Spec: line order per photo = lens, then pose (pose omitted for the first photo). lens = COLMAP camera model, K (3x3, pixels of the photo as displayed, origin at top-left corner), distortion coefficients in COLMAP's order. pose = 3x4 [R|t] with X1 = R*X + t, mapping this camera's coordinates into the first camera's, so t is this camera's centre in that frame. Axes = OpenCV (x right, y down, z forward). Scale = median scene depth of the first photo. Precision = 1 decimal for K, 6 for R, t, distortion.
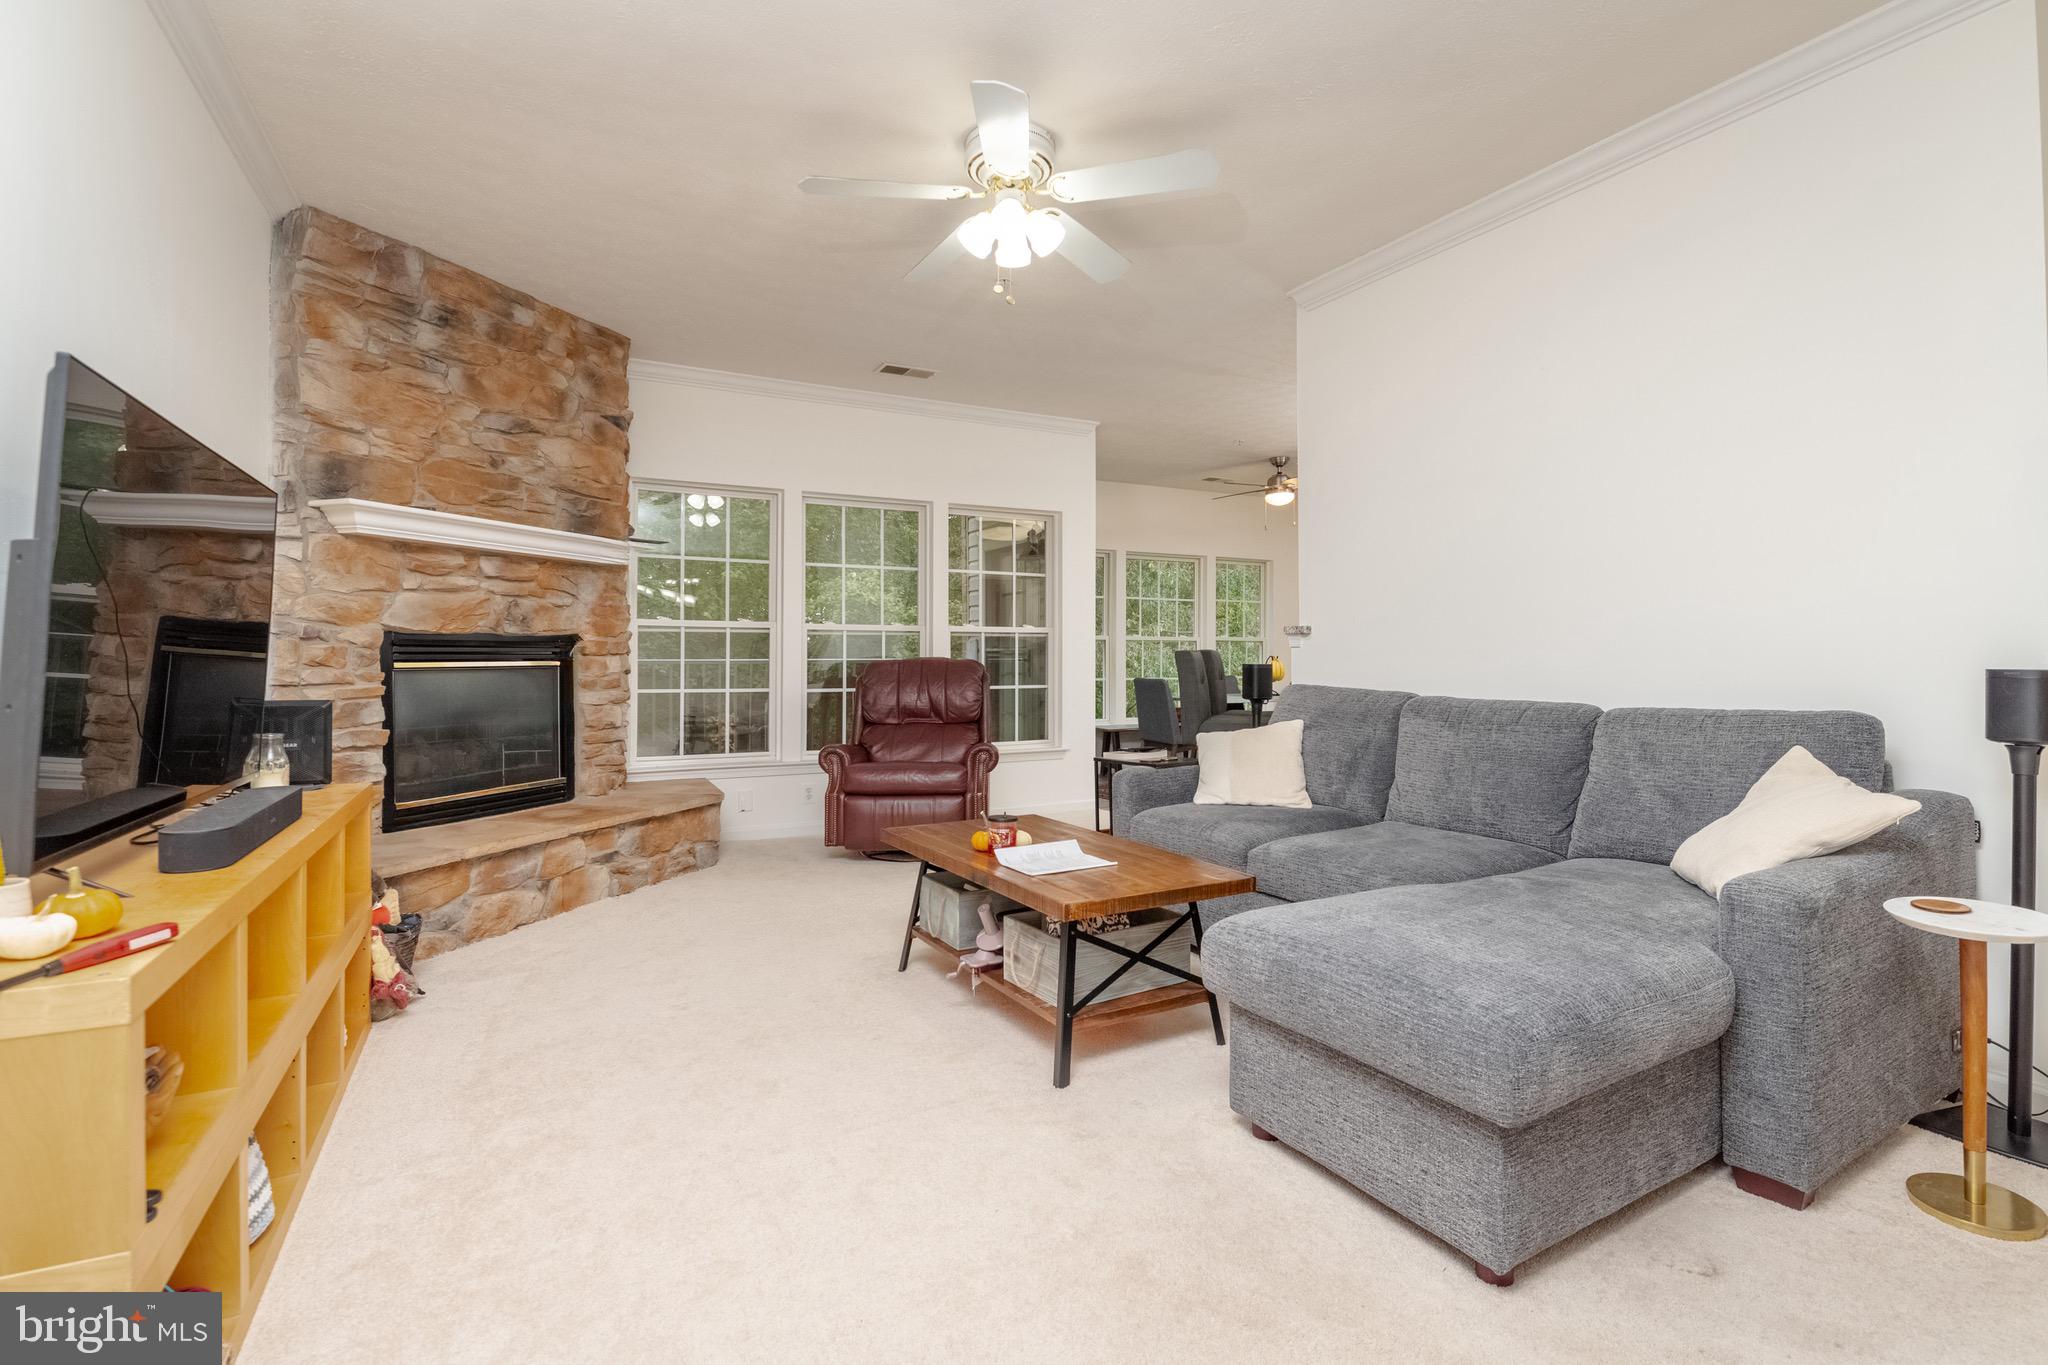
lens RADIAL K [[949.2, 0, 1053.8], [0, 949.2, 645.5], [0, 0, 1]] dist [-0.001247, -0.000305]
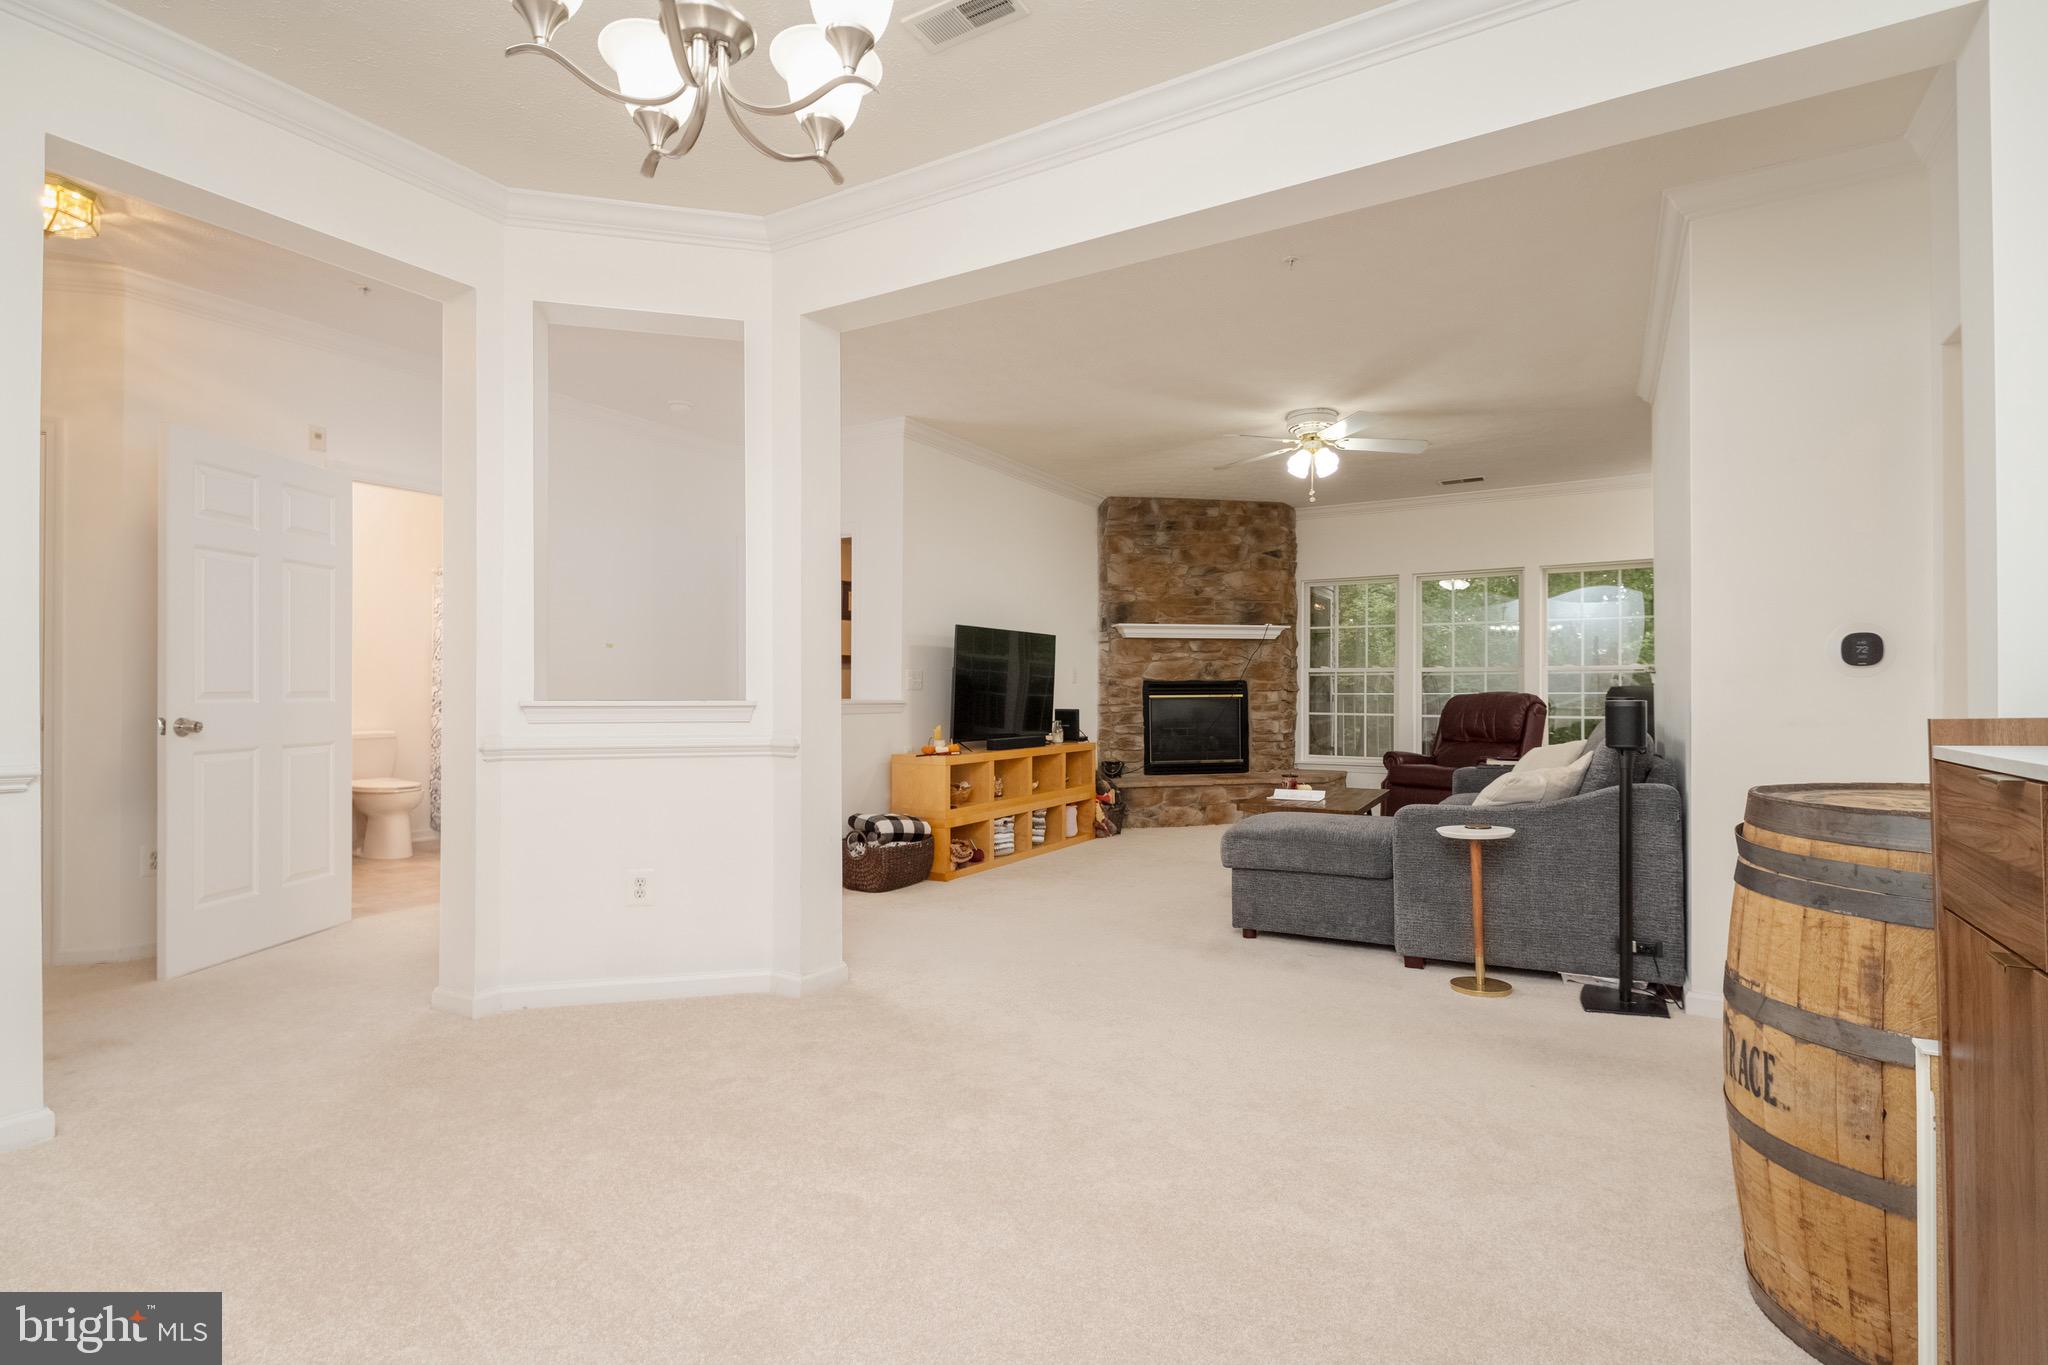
lens RADIAL K [[987.6, 0, 1026.7], [0, 987.6, 686.9], [0, 0, 1]] dist [0.003040, -0.008752]
pose [[0.504535, -0.006346, -0.863368, 1.011243], [0.012501, 0.999922, -0.000044, -0.003687], [0.863301, -0.010771, 0.504575, -0.335359]]
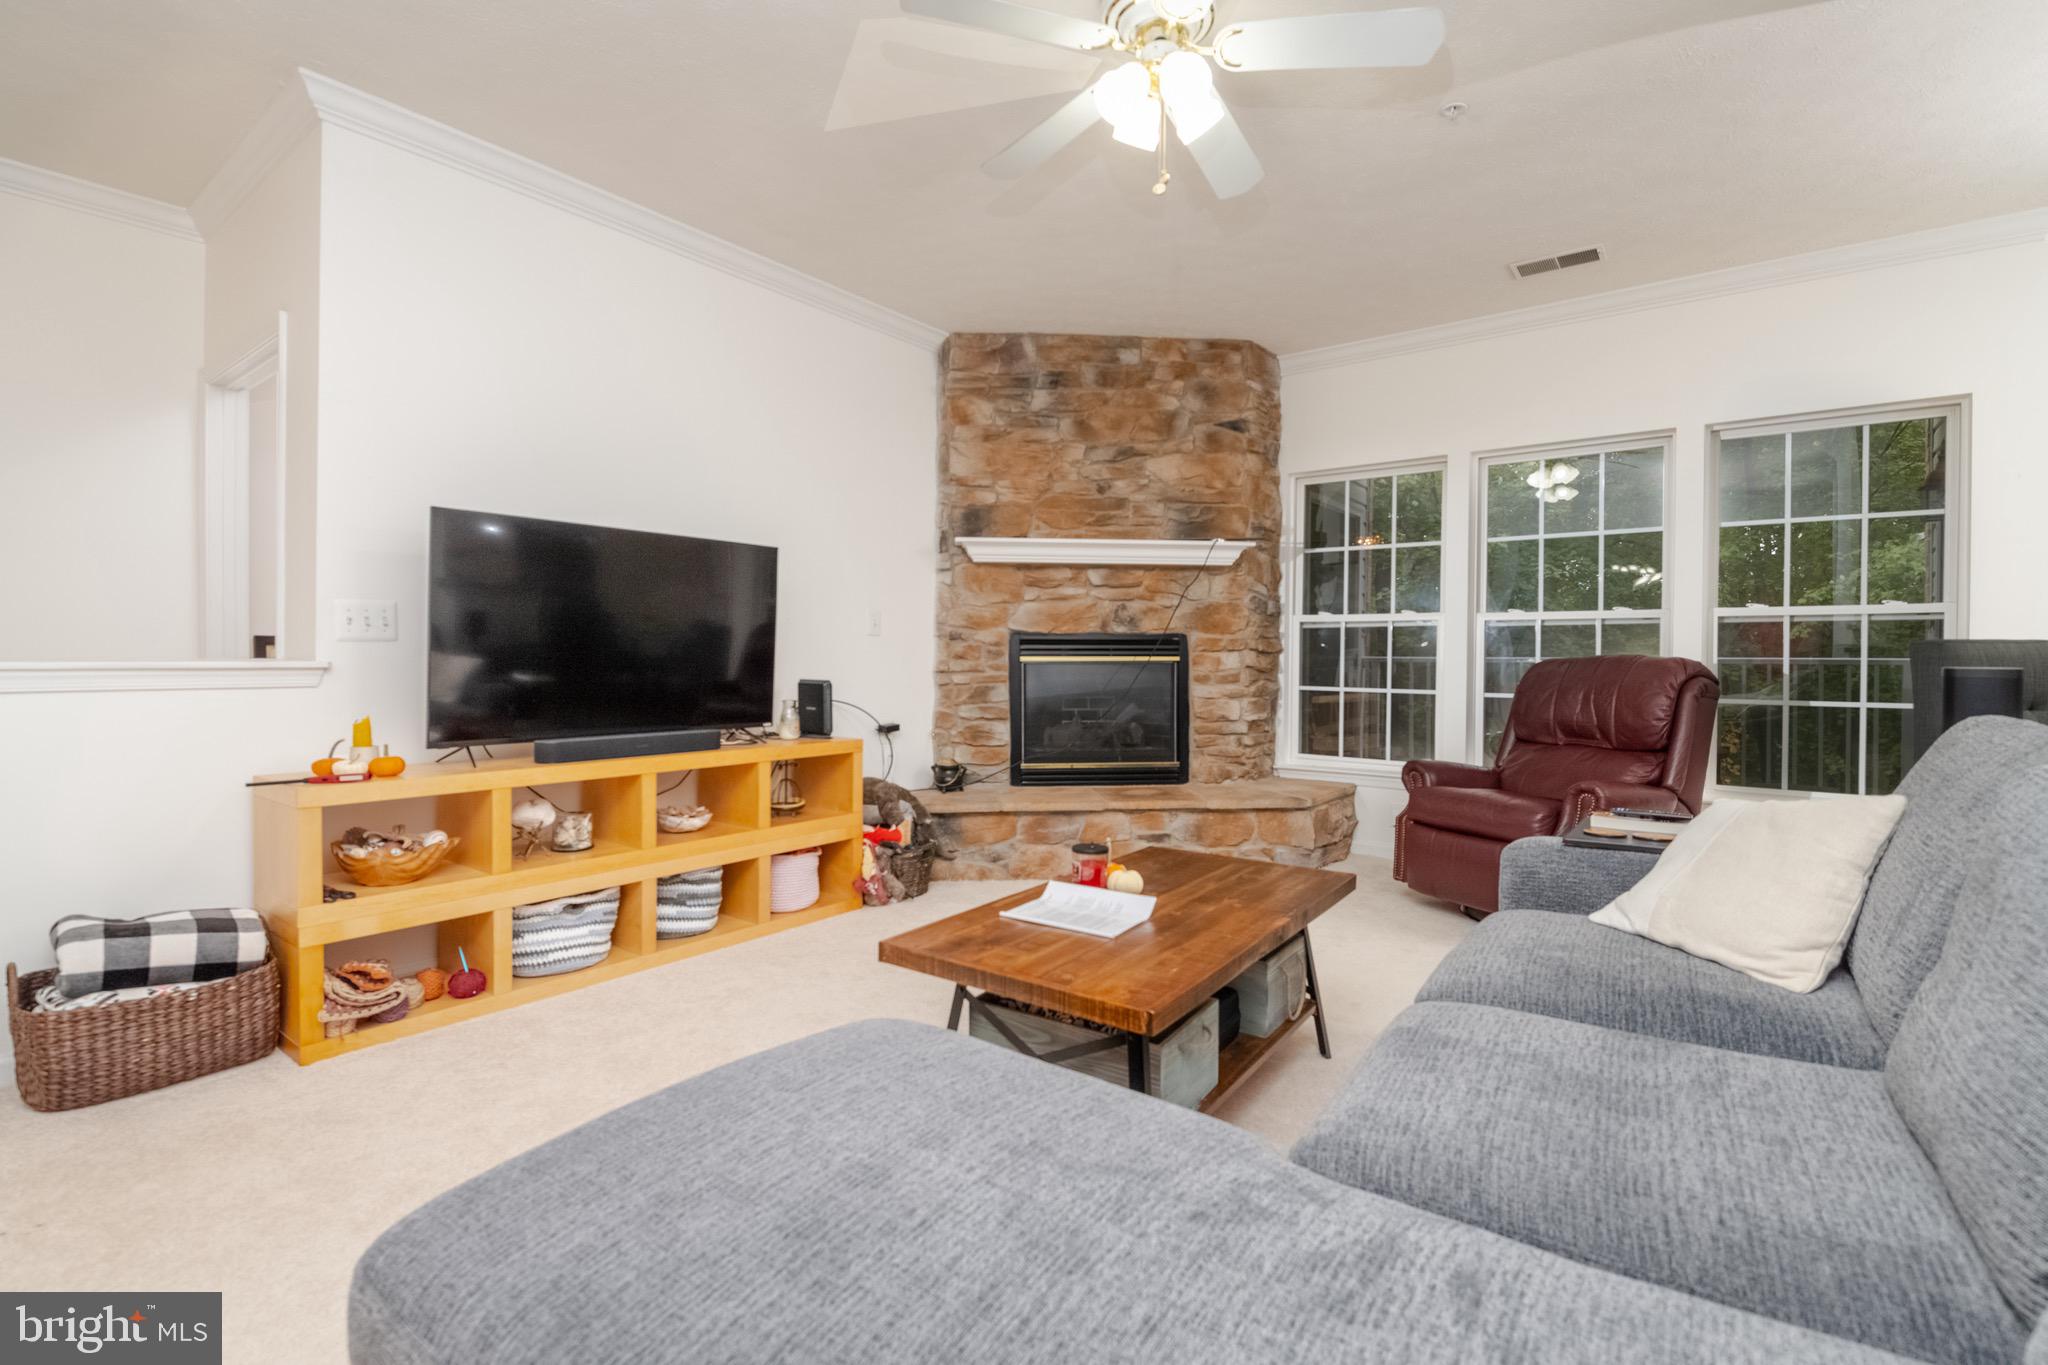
lens RADIAL K [[947.5, 0, 1026.1], [0, 947.5, 665.3], [0, 0, 1]] dist [-0.002056, -0.000313]
pose [[0.401478, 0.009833, -0.915816, 0.475747], [0.006483, 0.999887, 0.013578, 0.011545], [0.915846, -0.011389, 0.401368, 0.448550]]
